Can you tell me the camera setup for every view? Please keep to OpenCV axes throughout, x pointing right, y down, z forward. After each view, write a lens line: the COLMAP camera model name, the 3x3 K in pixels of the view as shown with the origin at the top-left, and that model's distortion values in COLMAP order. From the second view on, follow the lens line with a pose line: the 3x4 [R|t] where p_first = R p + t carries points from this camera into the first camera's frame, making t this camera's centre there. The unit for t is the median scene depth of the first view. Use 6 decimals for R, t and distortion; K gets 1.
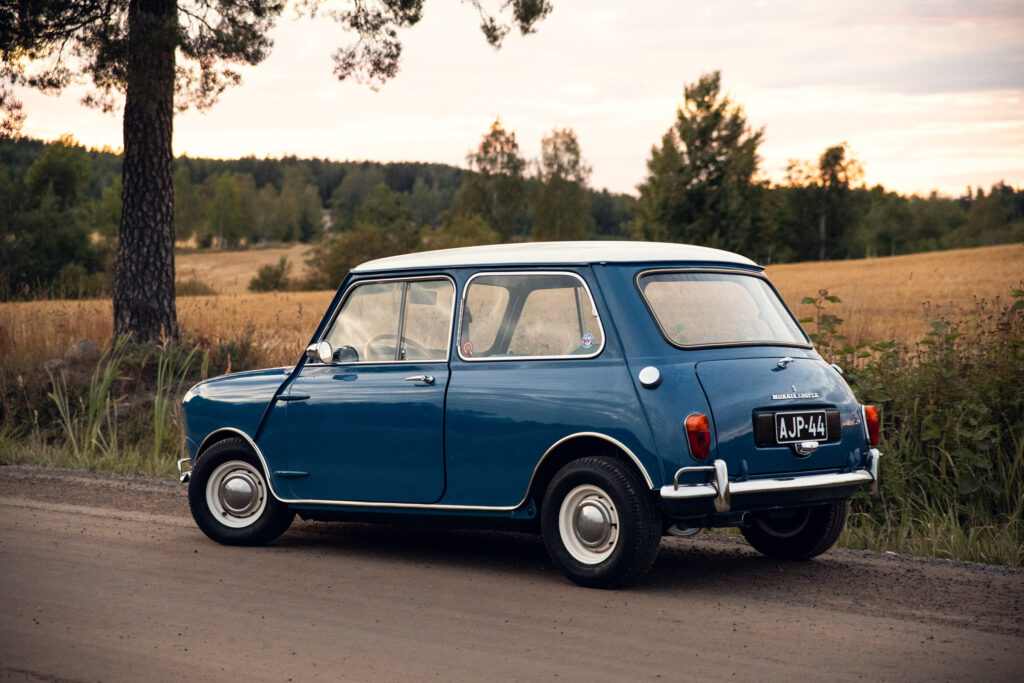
lens RADIAL K [[1980.7, 0, 512.0], [0, 1980.7, 341.5], [0, 0, 1]] dist [0.311678, -0.012332]
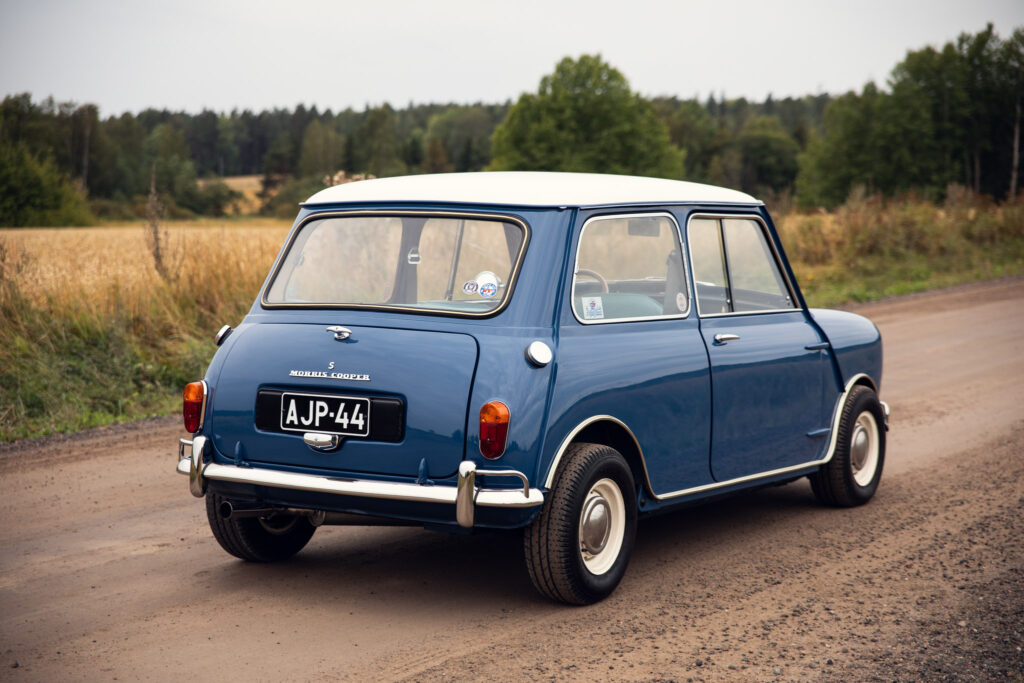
lens RADIAL K [[2031.1, 0, 512.0], [0, 2031.1, 341.5], [0, 0, 1]] dist [0.301446, 0.233090]
pose [[0.160115, 0.080550, -0.983806, 0.973382], [-0.000940, 0.996677, 0.081451, -0.054228], [0.987098, -0.012116, 0.159659, 0.949832]]
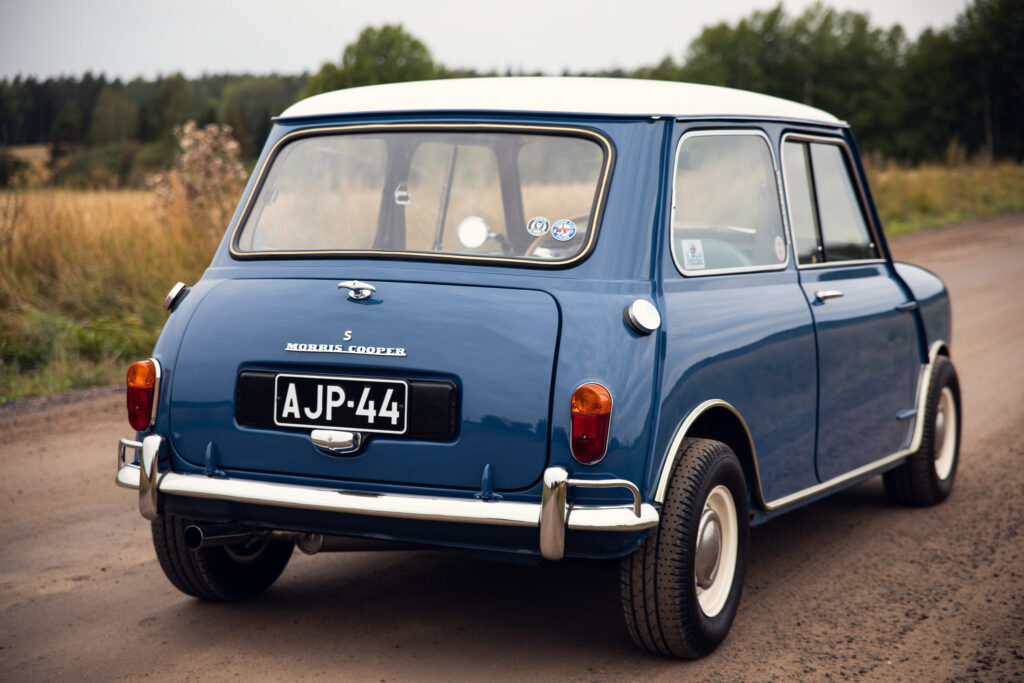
lens RADIAL K [[1980.7, 0, 512.0], [0, 1980.7, 341.5], [0, 0, 1]] dist [0.311678, -0.012332]
pose [[0.266434, 0.091648, -0.959486, 0.717150], [-0.000896, 0.995492, 0.094838, -0.030341], [0.963853, -0.024408, 0.265315, 0.901207]]
